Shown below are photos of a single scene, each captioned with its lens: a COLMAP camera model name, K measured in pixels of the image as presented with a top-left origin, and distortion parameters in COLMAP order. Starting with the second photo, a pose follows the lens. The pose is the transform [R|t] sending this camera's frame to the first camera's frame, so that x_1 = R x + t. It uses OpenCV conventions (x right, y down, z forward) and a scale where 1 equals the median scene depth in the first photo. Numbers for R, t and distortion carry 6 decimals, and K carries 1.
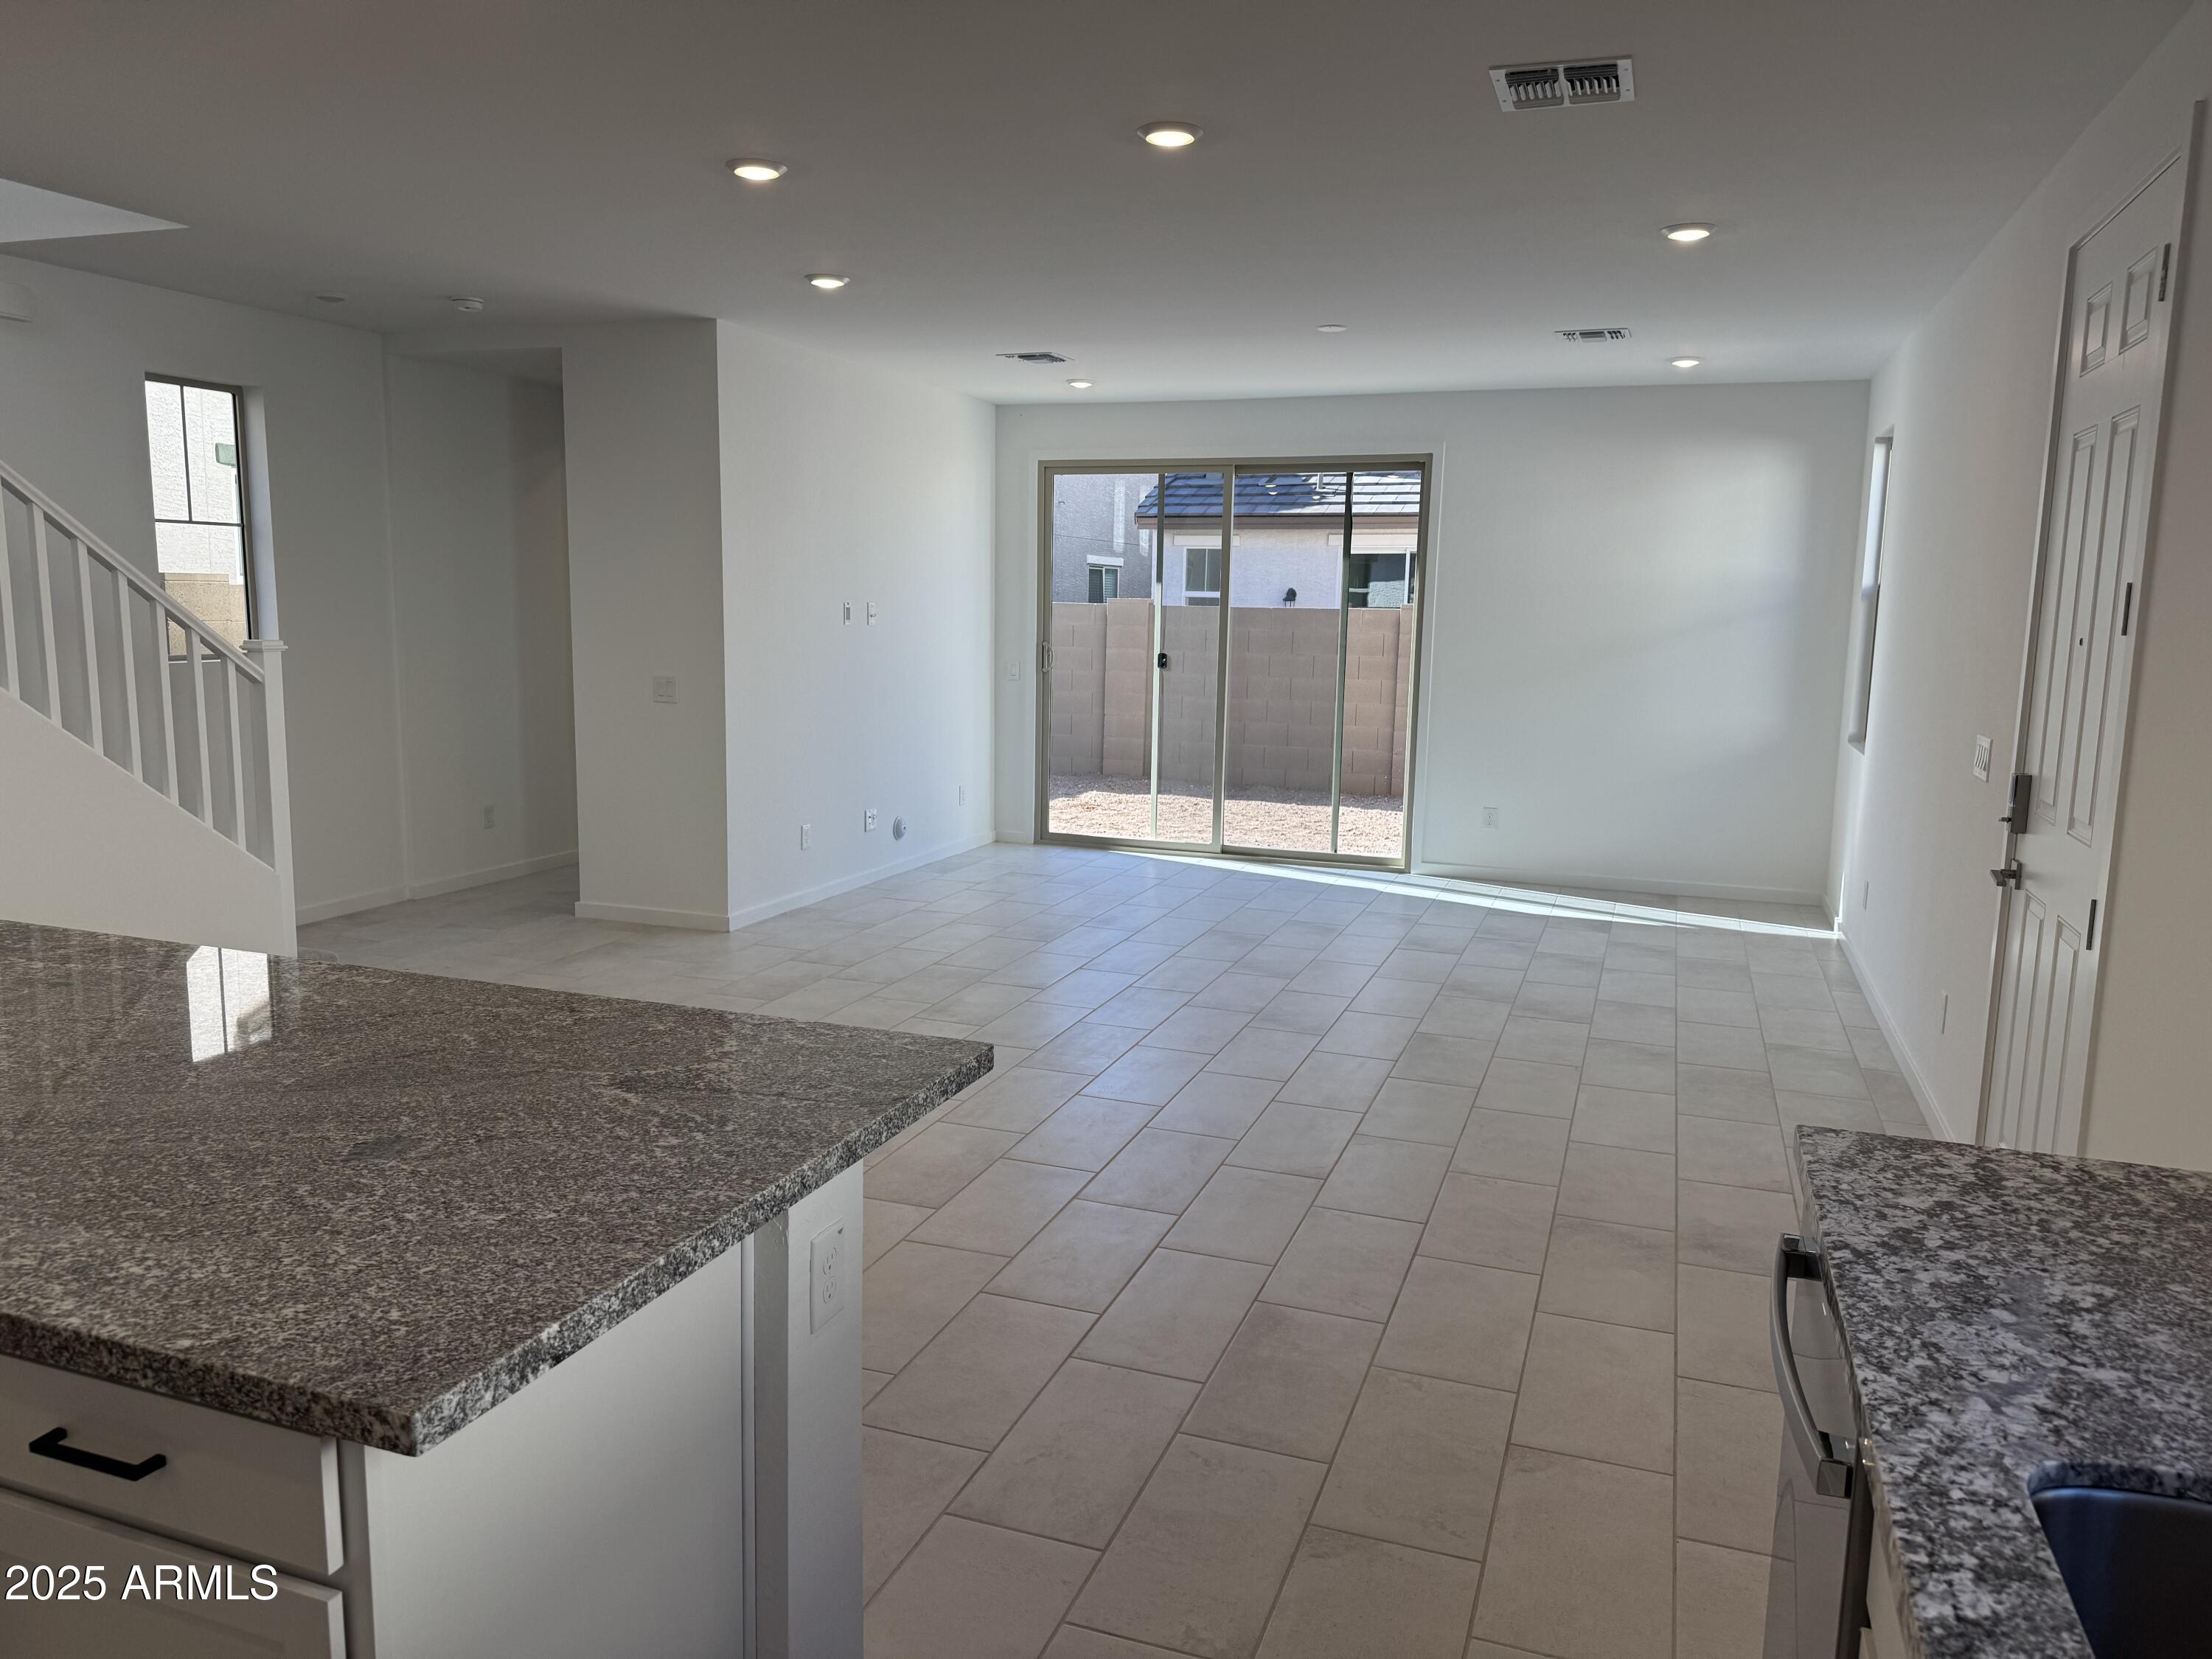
lens RADIAL K [[1524.0, 0, 1106.0], [0, 1524.0, 829.5], [0, 0, 1]] dist [0.119893, -0.176245]
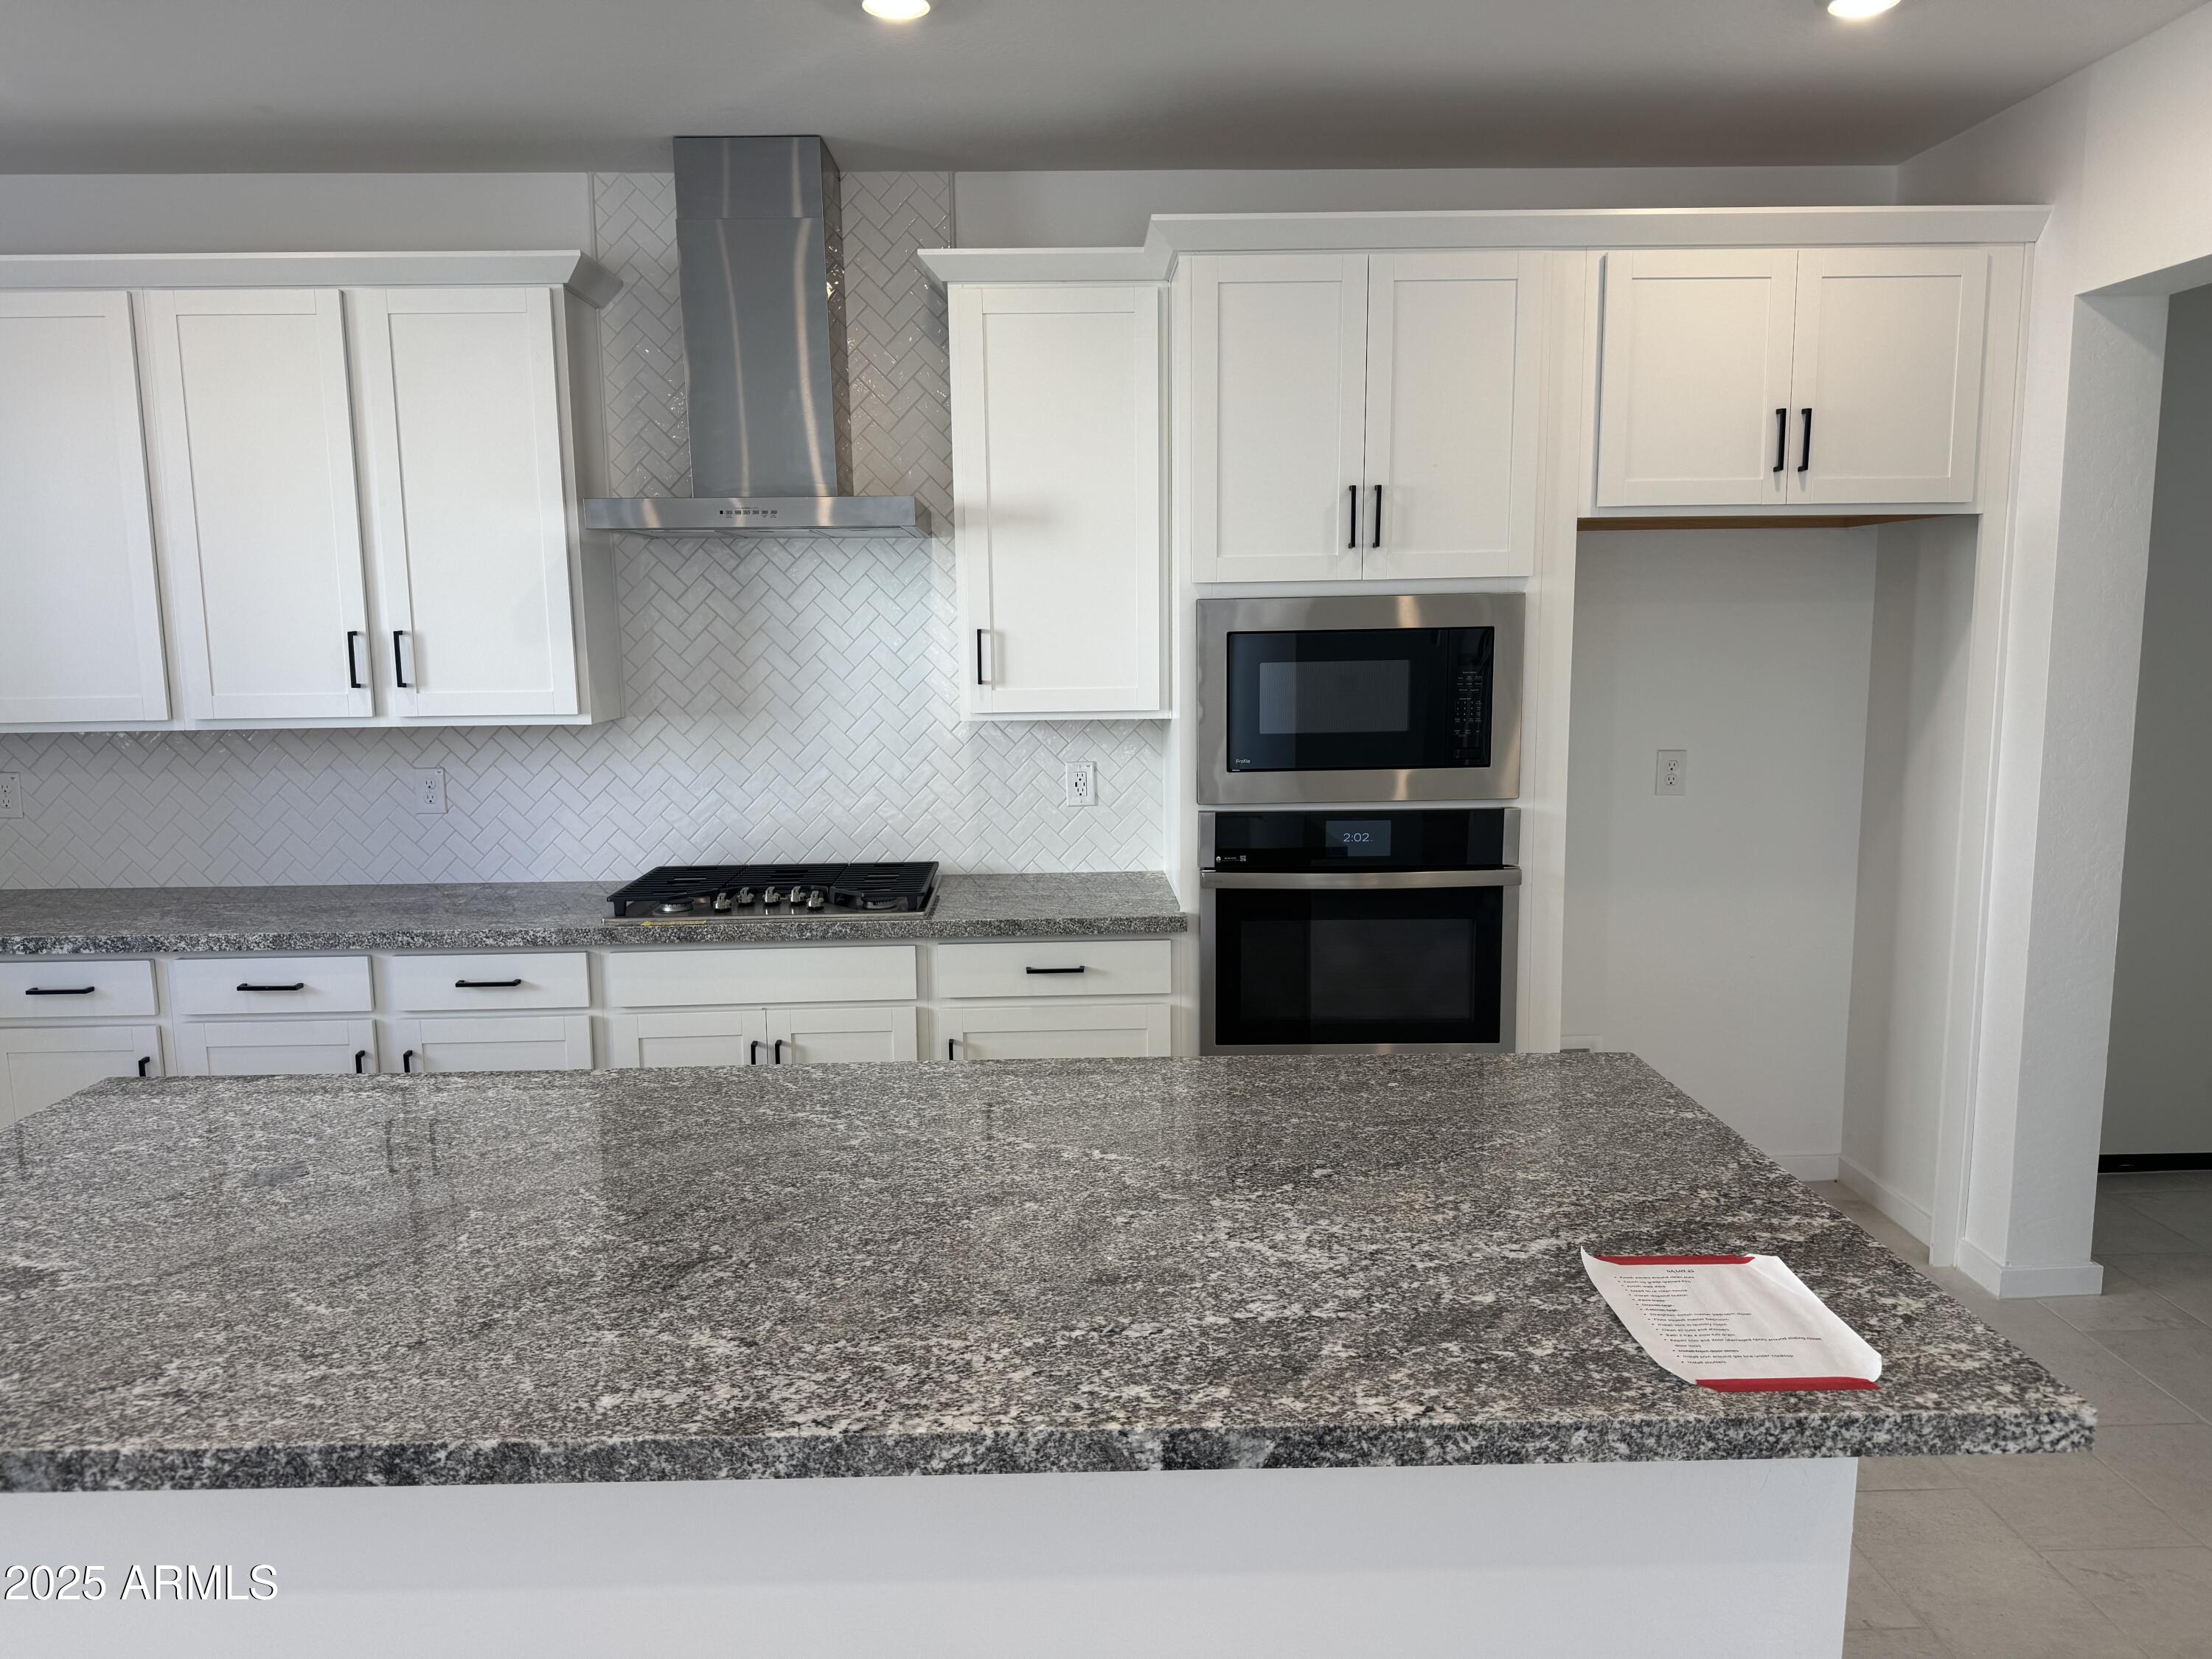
lens RADIAL K [[1524.0, 0, 1106.0], [0, 1524.0, 829.5], [0, 0, 1]] dist [0.119893, -0.176245]
pose [[-0.926960, 0.043671, -0.372611, -0.634847], [-0.060293, 0.962950, 0.262852, -0.355522], [0.370285, 0.266119, -0.889983, 2.188079]]
